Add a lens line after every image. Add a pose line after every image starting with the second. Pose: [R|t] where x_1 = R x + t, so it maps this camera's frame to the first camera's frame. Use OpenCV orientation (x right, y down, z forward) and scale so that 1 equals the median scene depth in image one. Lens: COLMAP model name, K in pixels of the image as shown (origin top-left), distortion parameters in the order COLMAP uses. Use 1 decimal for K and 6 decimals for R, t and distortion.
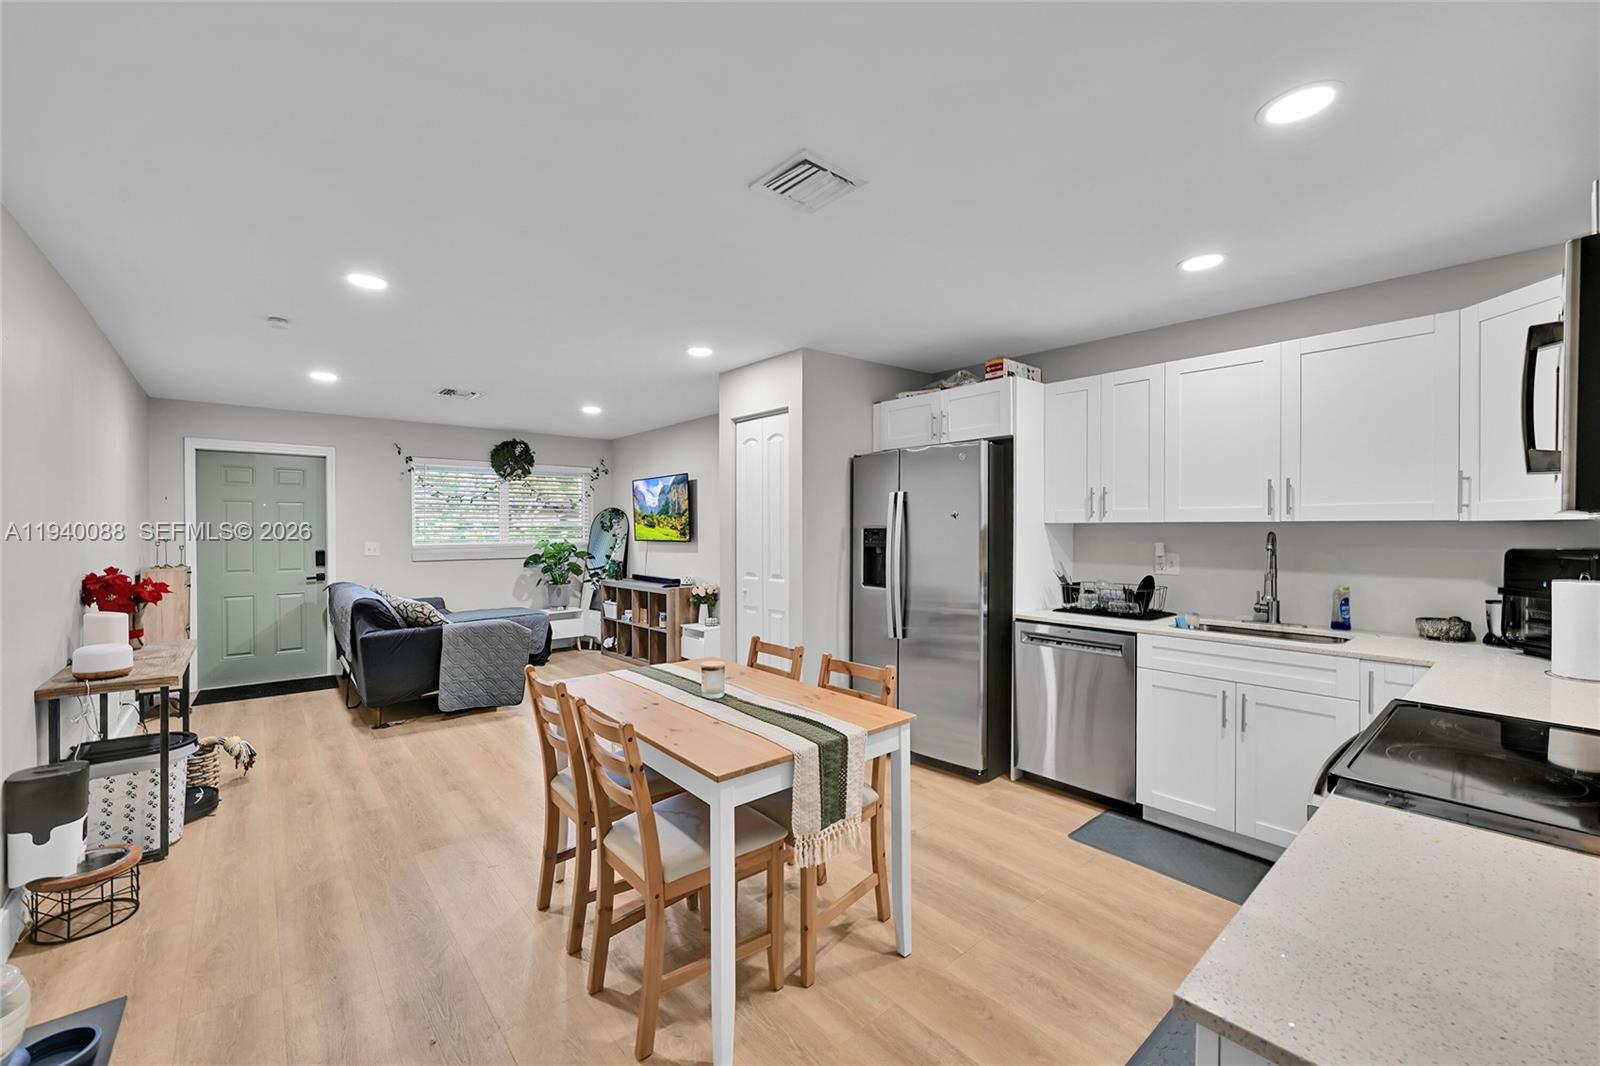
lens RADIAL K [[622.7, 0, 770.0], [0, 622.7, 531.0], [0, 0, 1]] dist [0.000011, -0.000001]
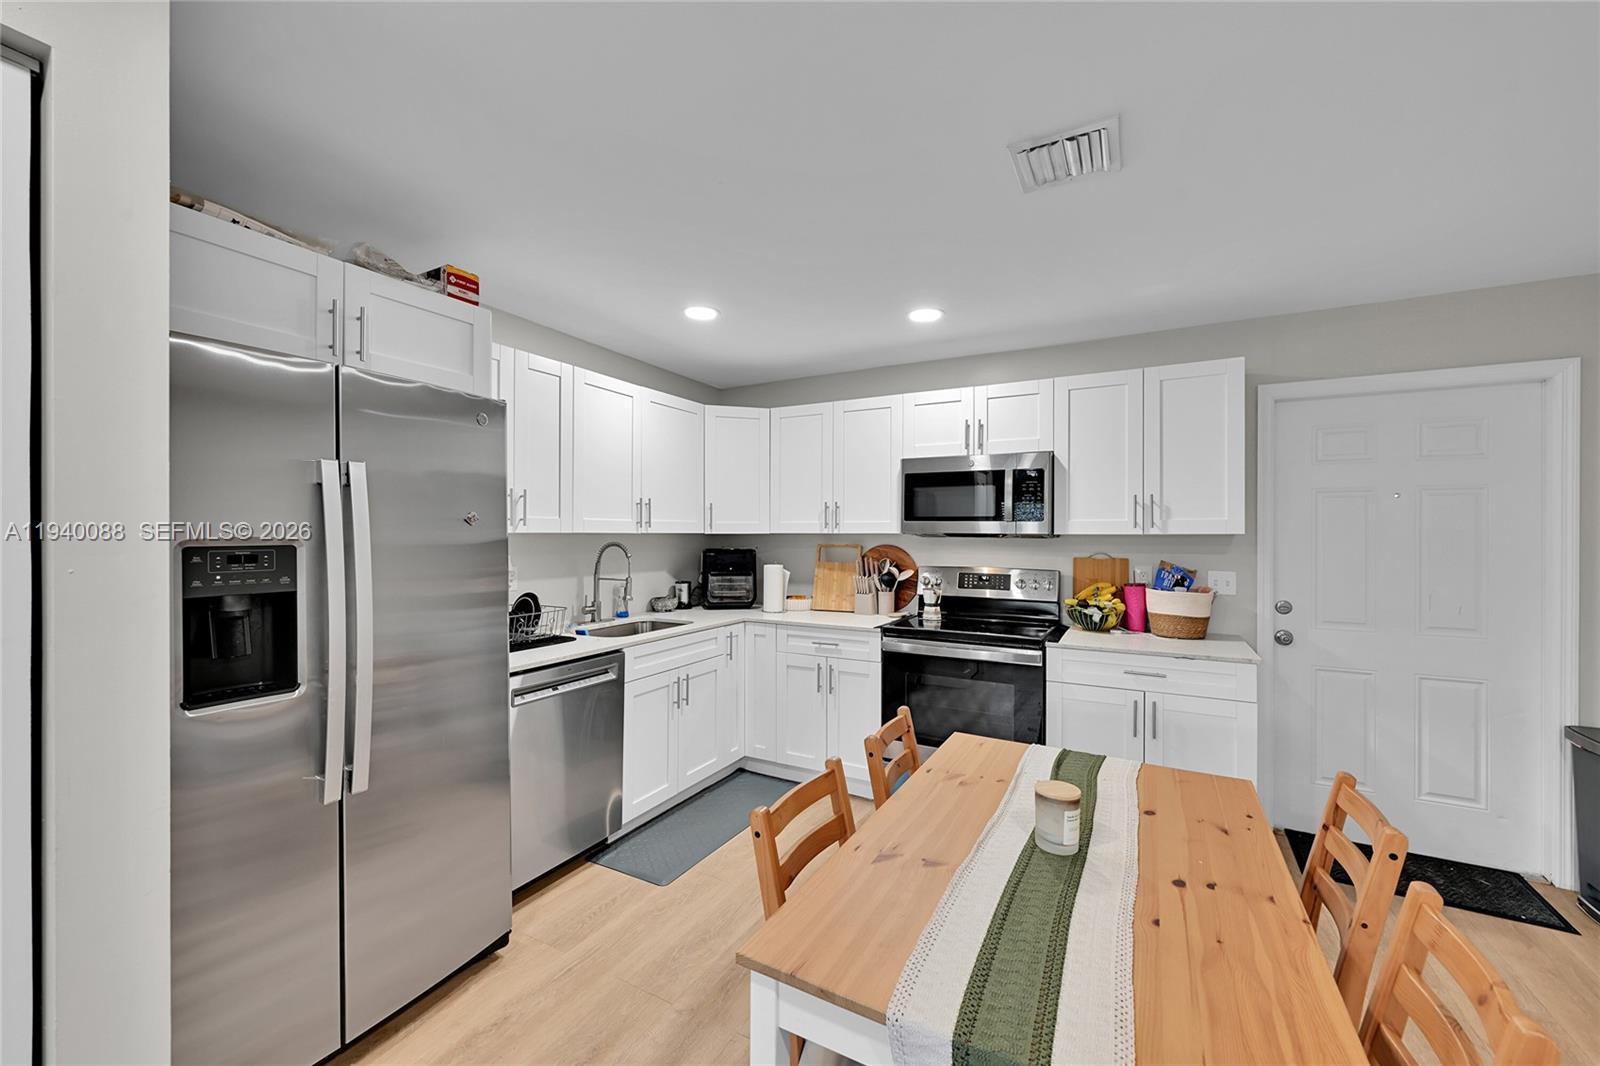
lens RADIAL K [[630.1, 0, 800.0], [0, 630.1, 533.0], [0, 0, 1]] dist [0.001128, 0.000172]
pose [[-0.367208, 0.000322, 0.930139, -0.440730], [0.004223, 0.999990, 0.001321, -0.014661], [-0.930129, 0.004413, -0.367206, 1.173273]]
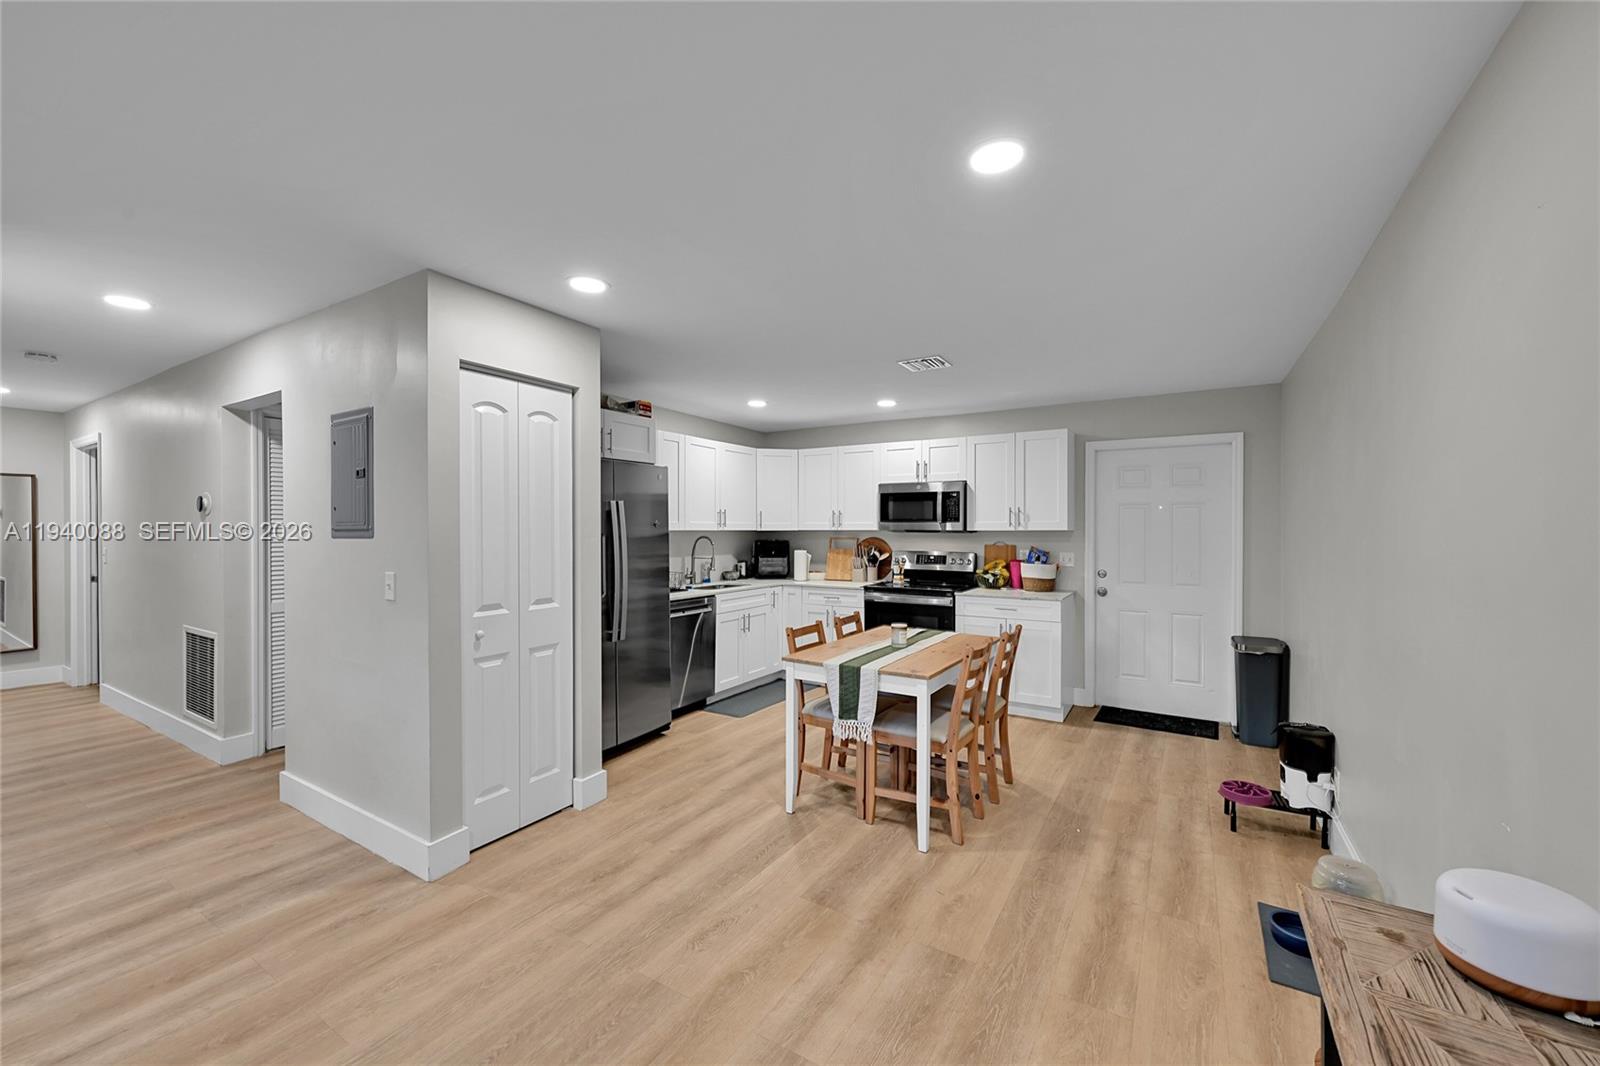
lens RADIAL K [[630.1, 0, 800.0], [0, 630.1, 533.0], [0, 0, 1]] dist [0.001128, 0.000172]
pose [[-0.314777, -0.005493, 0.949150, -1.210738], [0.006751, 0.999945, 0.008026, -0.019974], [-0.949142, 0.008934, -0.314723, 1.409664]]
